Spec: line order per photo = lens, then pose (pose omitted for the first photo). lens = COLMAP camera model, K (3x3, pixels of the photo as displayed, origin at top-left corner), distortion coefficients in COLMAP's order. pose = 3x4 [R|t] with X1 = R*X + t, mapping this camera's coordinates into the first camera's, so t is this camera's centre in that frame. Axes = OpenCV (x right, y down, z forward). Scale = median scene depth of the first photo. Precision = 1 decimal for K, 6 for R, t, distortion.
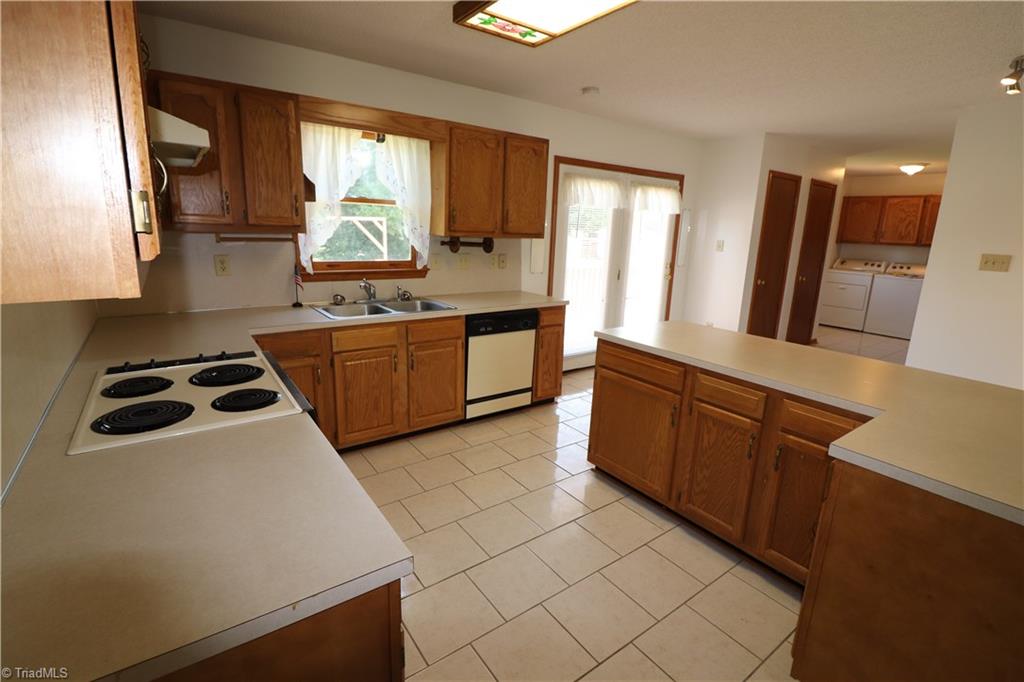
lens RADIAL K [[473.2, 0, 513.8], [0, 473.2, 332.4], [0, 0, 1]] dist [0.000127, -0.011688]
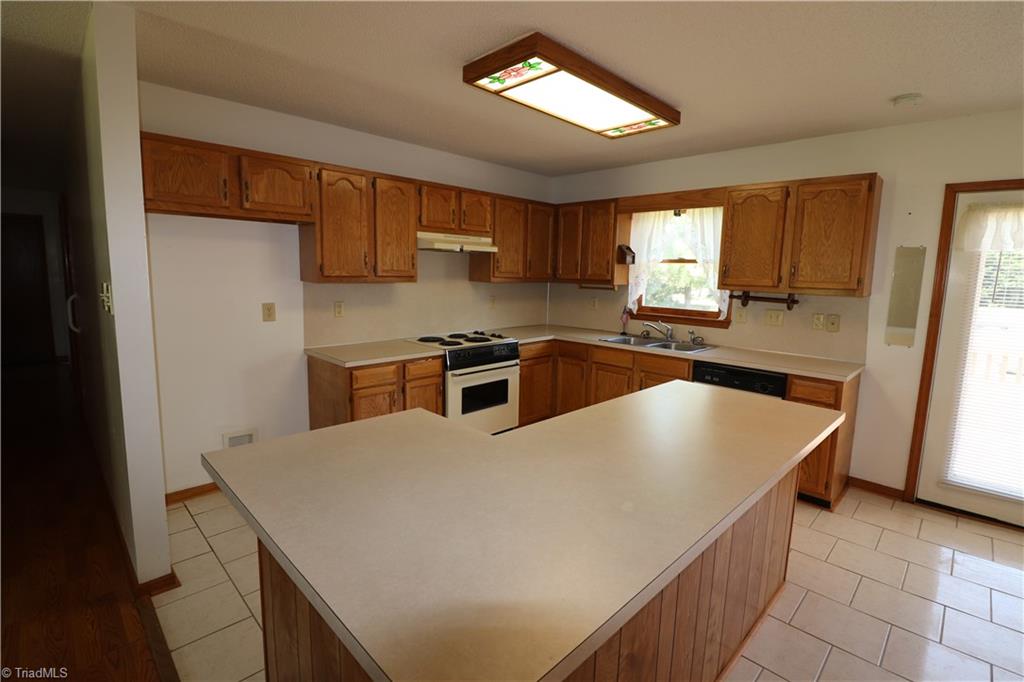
lens RADIAL K [[473.2, 0, 513.8], [0, 473.2, 332.4], [0, 0, 1]] dist [0.000127, -0.011688]
pose [[0.160208, 0.095797, -0.982424, 0.776348], [-0.234939, 0.970378, 0.056310, -0.053857], [0.958716, 0.221788, 0.177968, 0.346980]]
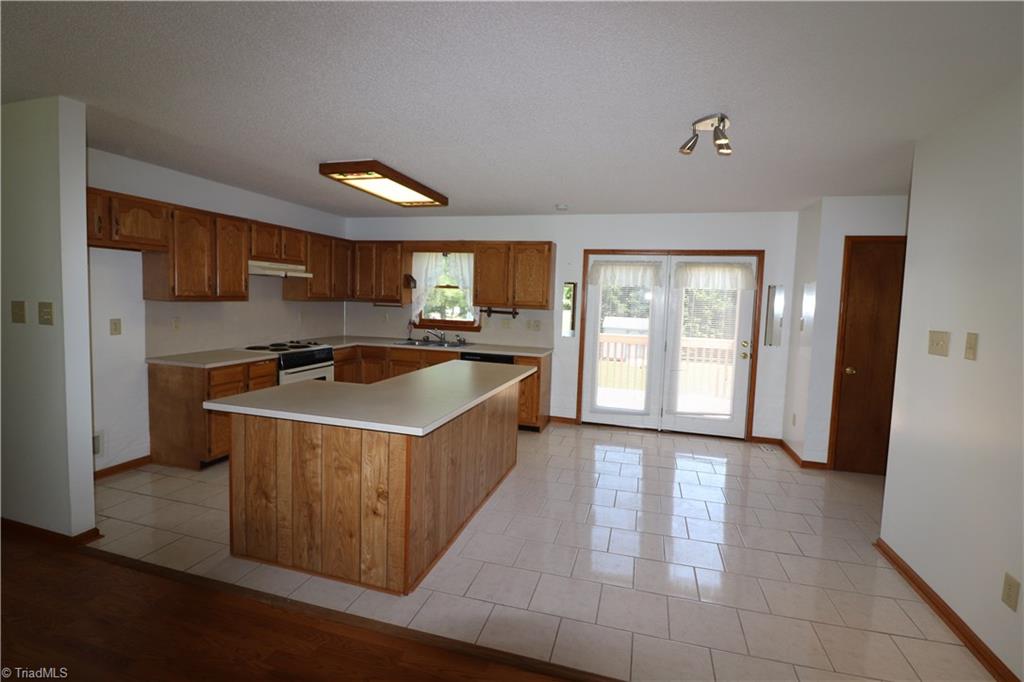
lens RADIAL K [[473.2, 0, 513.8], [0, 473.2, 332.4], [0, 0, 1]] dist [0.000127, -0.011688]
pose [[0.617189, 0.043778, -0.785596, 1.142807], [-0.185417, 0.978424, -0.091146, 0.010840], [0.764656, 0.201918, 0.611989, 0.099868]]
